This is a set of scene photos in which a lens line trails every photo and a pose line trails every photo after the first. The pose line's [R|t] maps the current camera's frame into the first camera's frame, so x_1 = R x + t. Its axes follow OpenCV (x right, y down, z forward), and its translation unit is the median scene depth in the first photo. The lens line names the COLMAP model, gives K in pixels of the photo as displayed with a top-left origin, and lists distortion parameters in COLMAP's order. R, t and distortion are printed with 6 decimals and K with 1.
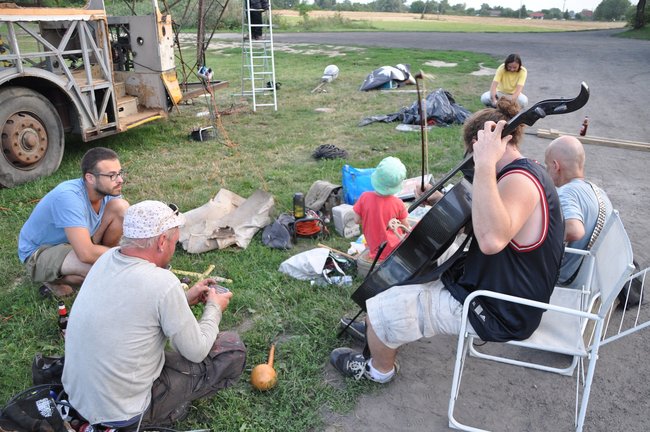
lens RADIAL K [[518.7, 0, 325.0], [0, 518.7, 216.0], [0, 0, 1]] dist [-0.088631, 0.003120]
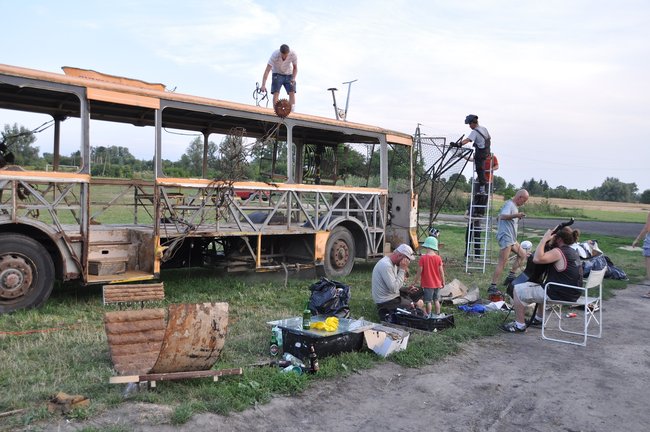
lens RADIAL K [[620.1, 0, 325.0], [0, 620.1, 216.0], [0, 0, 1]] dist [-0.002186, -0.002570]
pose [[0.945329, 0.059654, -0.320617, 0.060702], [-0.163622, 0.937190, -0.308062, 0.382150], [0.282102, 0.343680, 0.895713, -0.978623]]
